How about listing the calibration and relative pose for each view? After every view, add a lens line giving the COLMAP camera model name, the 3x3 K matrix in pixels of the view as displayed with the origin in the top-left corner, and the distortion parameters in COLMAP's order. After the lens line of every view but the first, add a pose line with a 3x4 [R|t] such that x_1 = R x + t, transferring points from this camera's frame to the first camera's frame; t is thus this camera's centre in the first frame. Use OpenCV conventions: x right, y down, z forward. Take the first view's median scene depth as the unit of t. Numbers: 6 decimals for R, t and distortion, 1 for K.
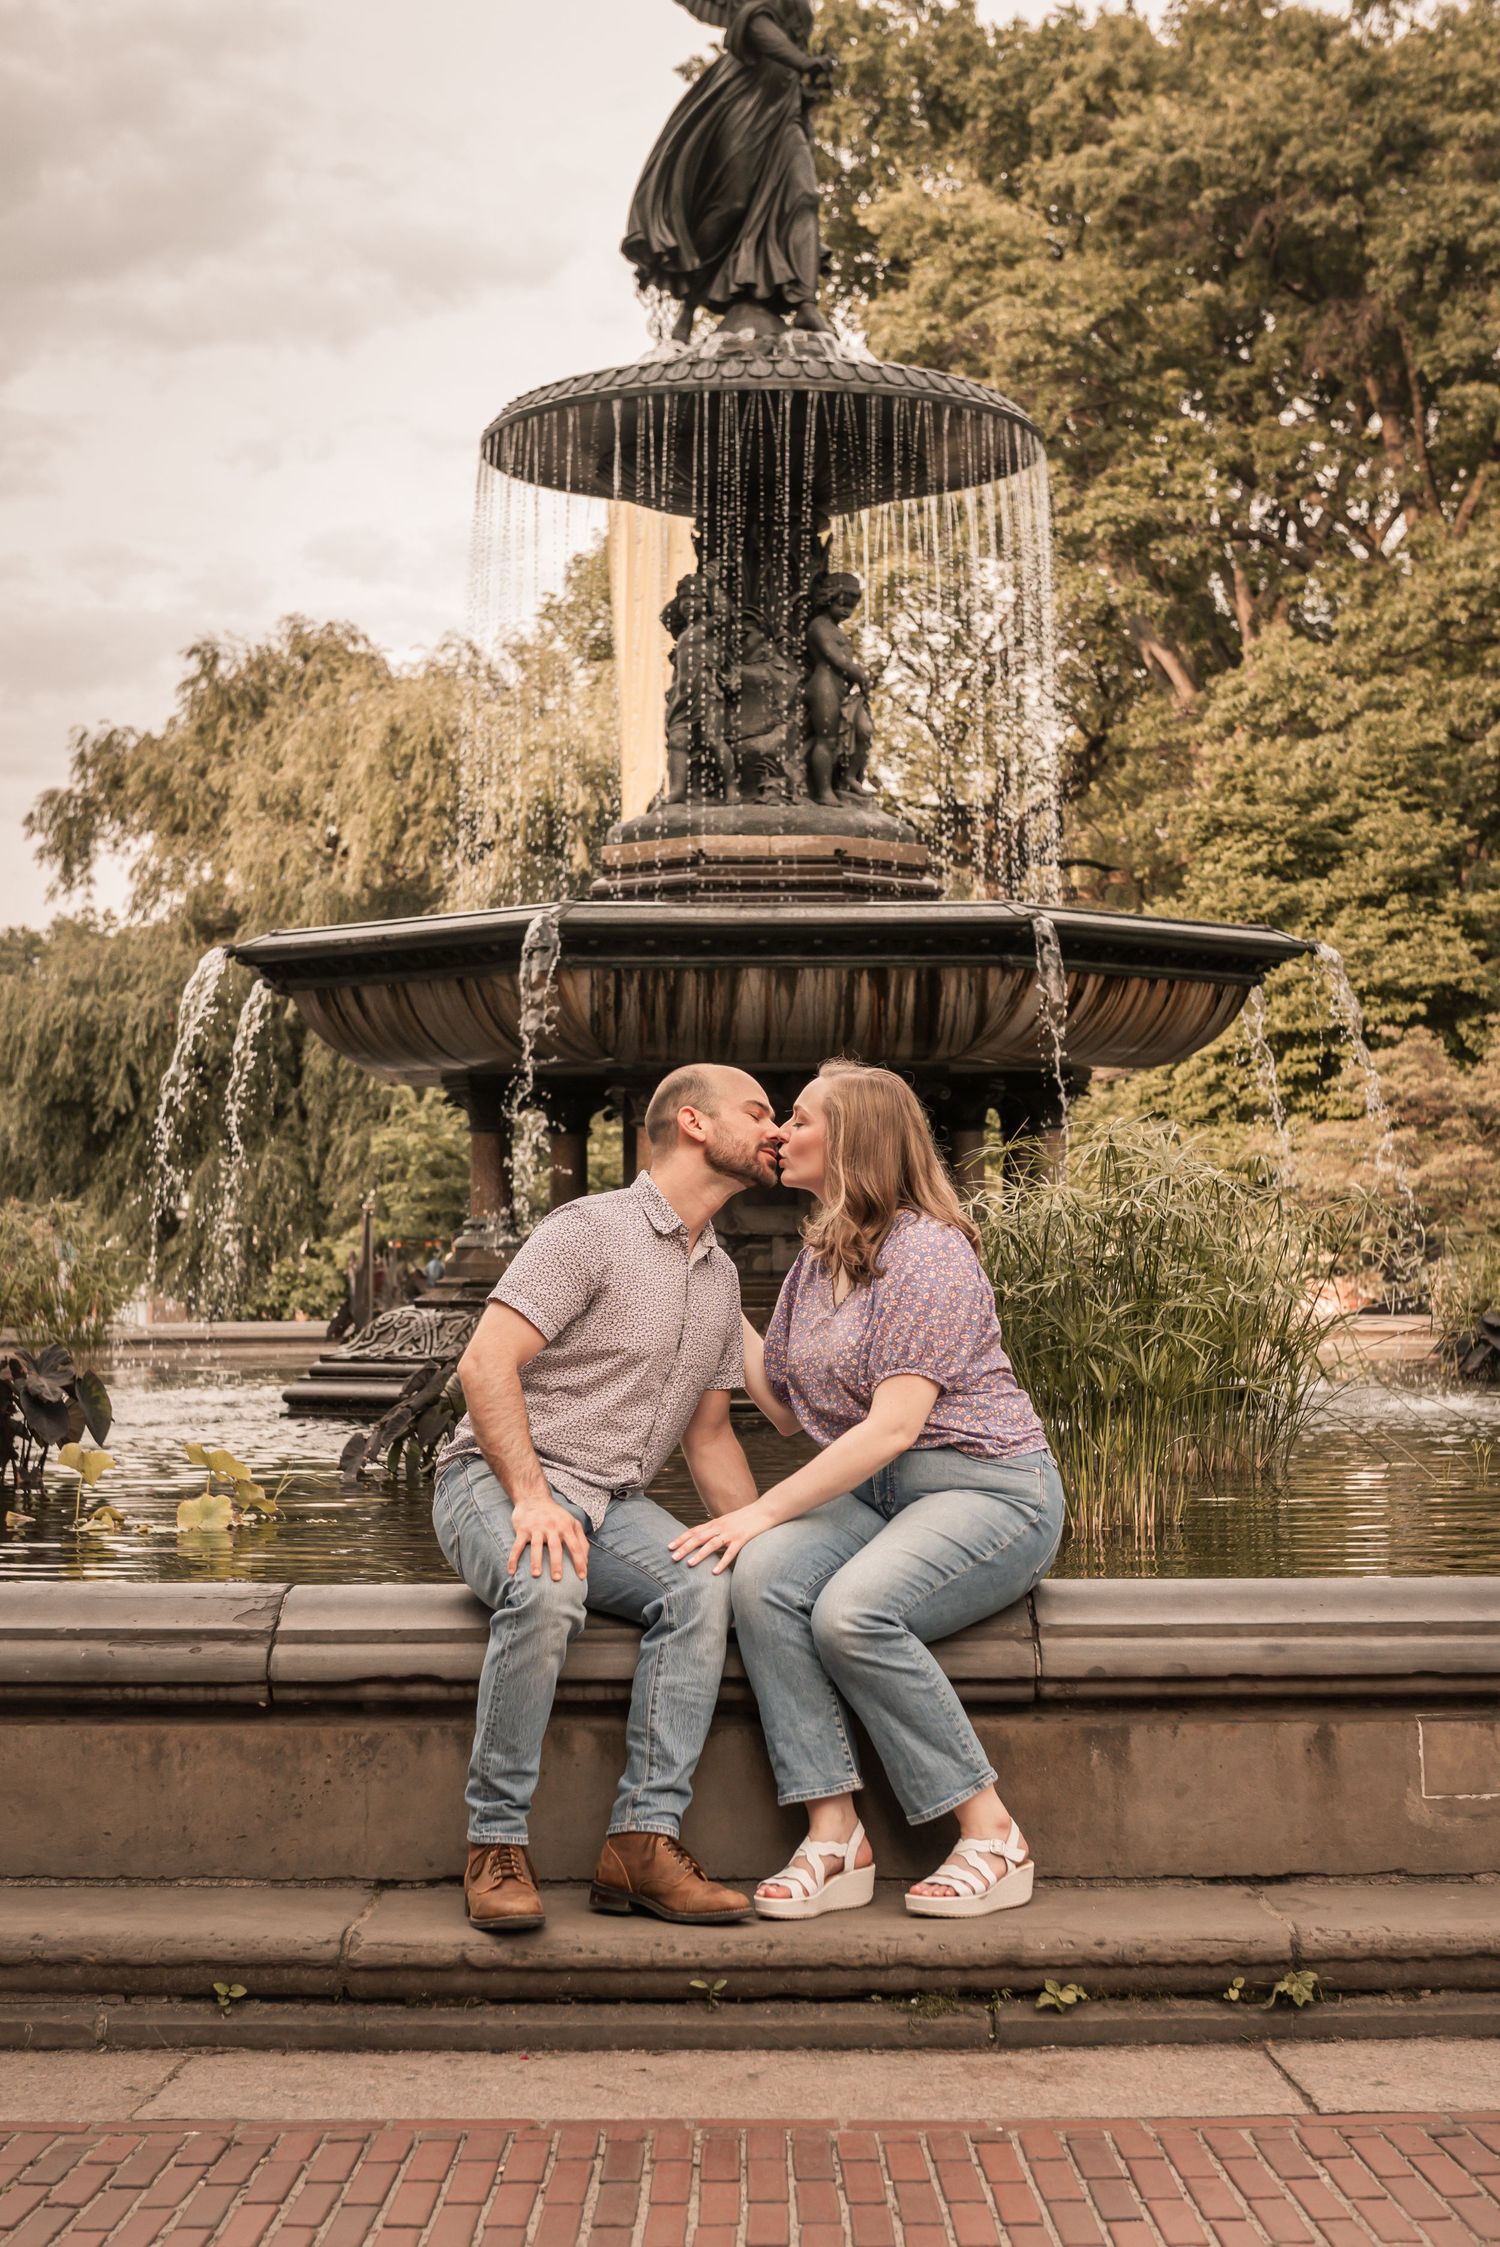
lens RADIAL K [[3629.2, 0, 733.9], [0, 3629.2, 1198.8], [0, 0, 1]] dist [0.026690, 0.000000]
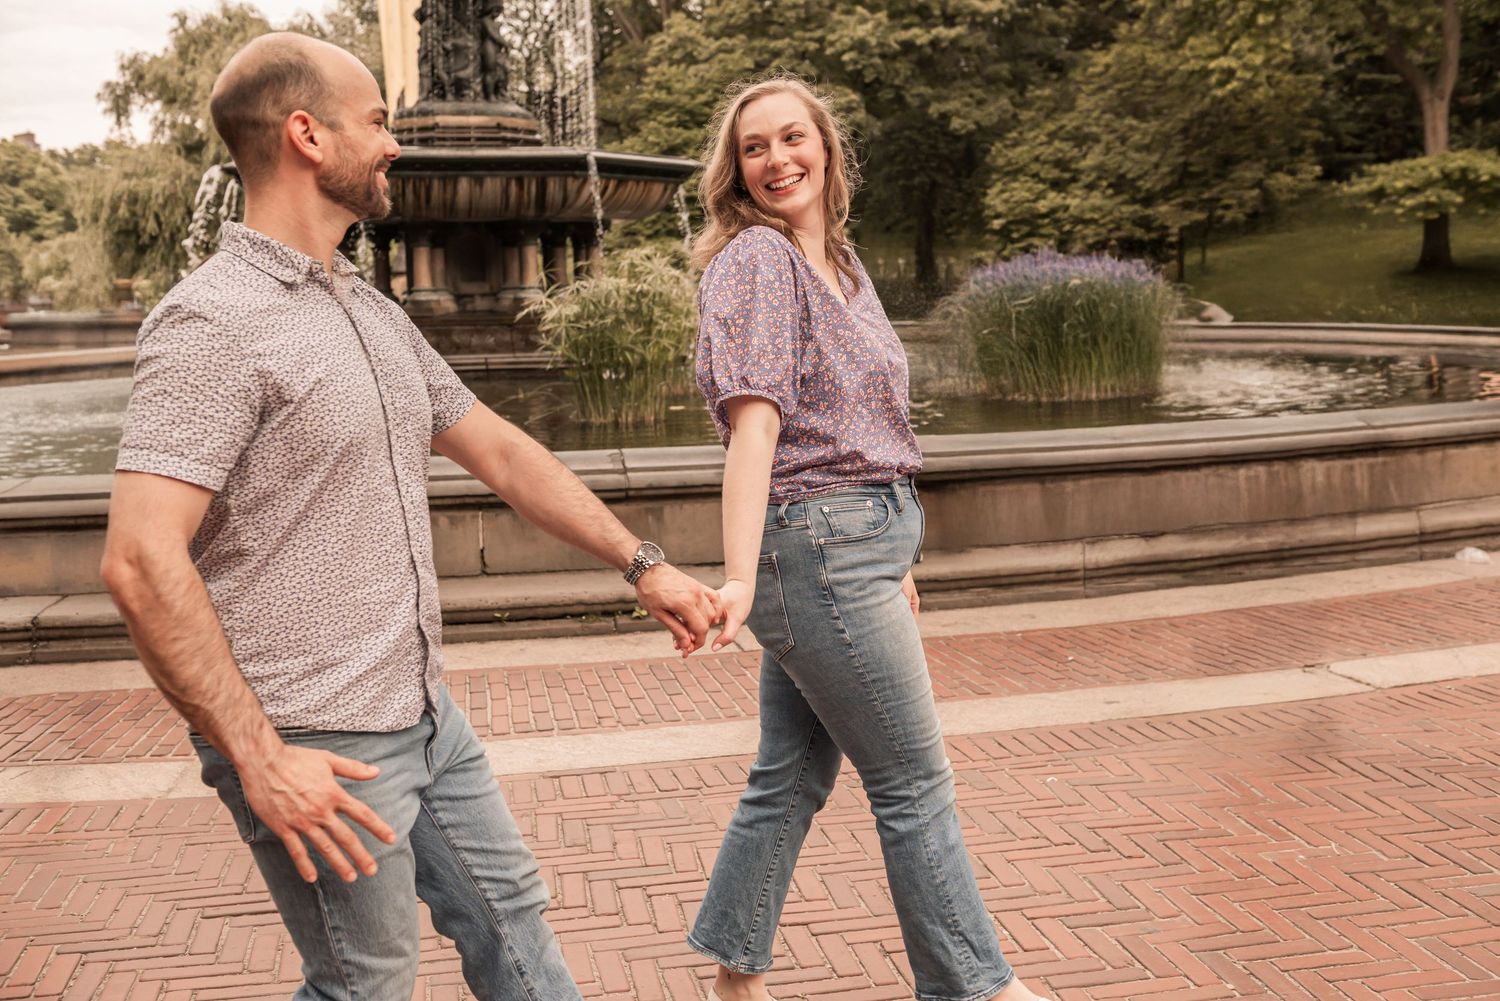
lens RADIAL K [[1598.5, 0, 738.3], [0, 1598.5, 478.2], [0, 0, 1]] dist [-0.000563, 0.000000]
pose [[0.982736, -0.034268, 0.181811, -0.005479], [0.010203, 0.991239, 0.131684, -0.002635], [-0.184730, -0.127556, 0.974476, -0.011682]]
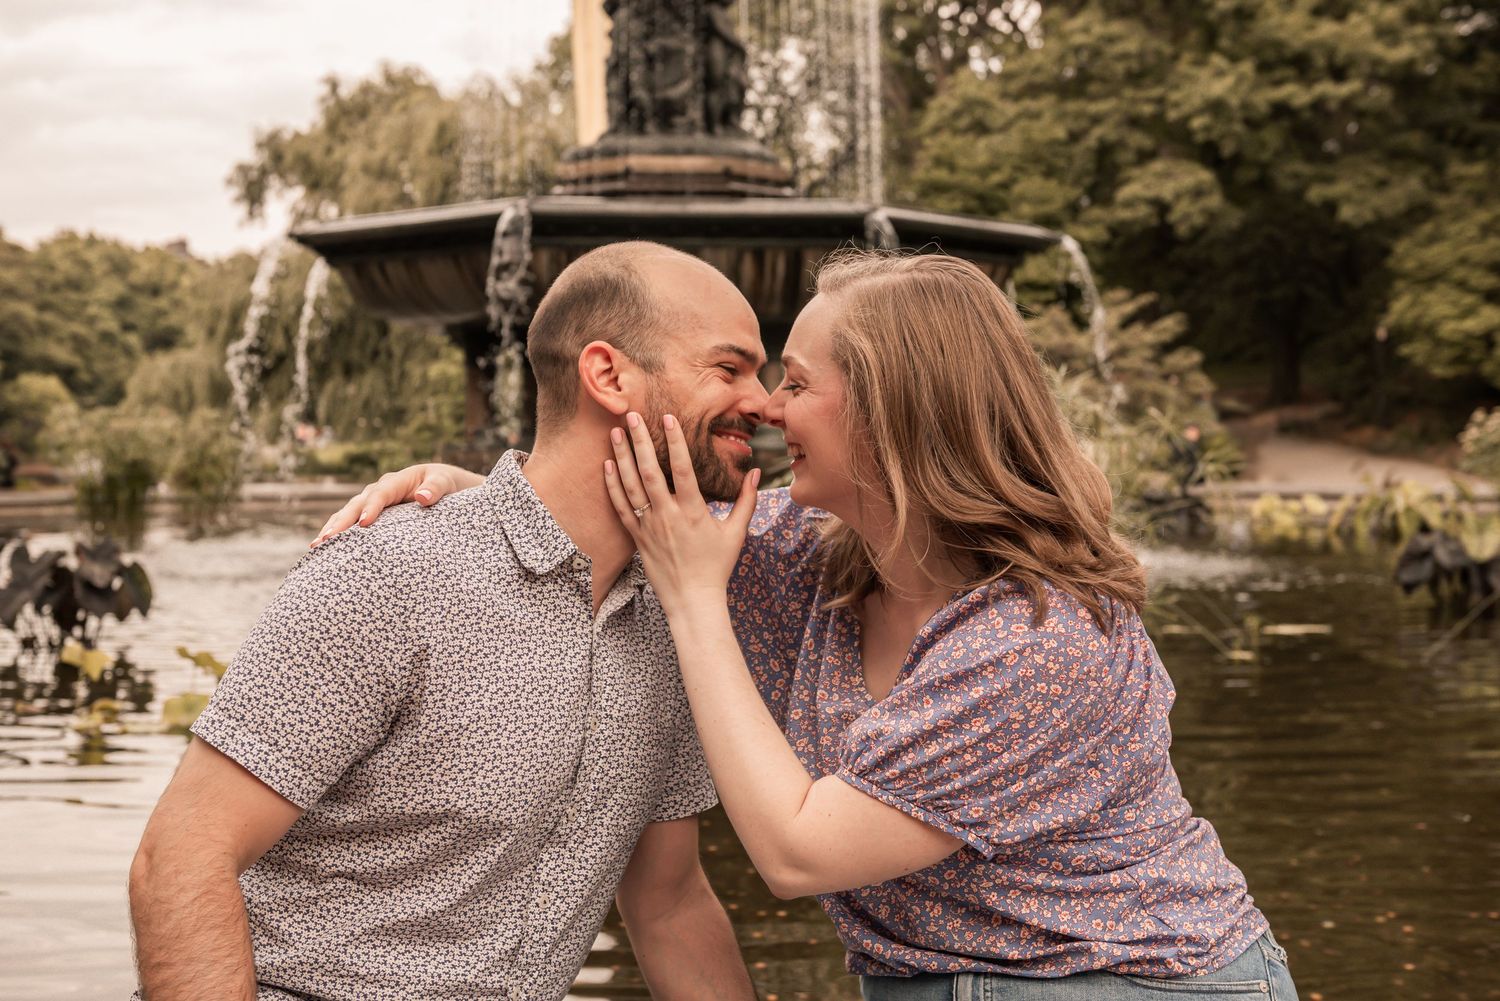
lens RADIAL K [[1962.9, 0, 756.3], [0, 1962.9, 489.4], [0, 0, 1]] dist [0.012199, 0.000000]
pose [[0.998305, 0.000933, 0.058187, -0.001766], [-0.003479, 0.999039, 0.043682, -0.001784], [-0.058091, -0.043811, 0.997350, 0.096451]]
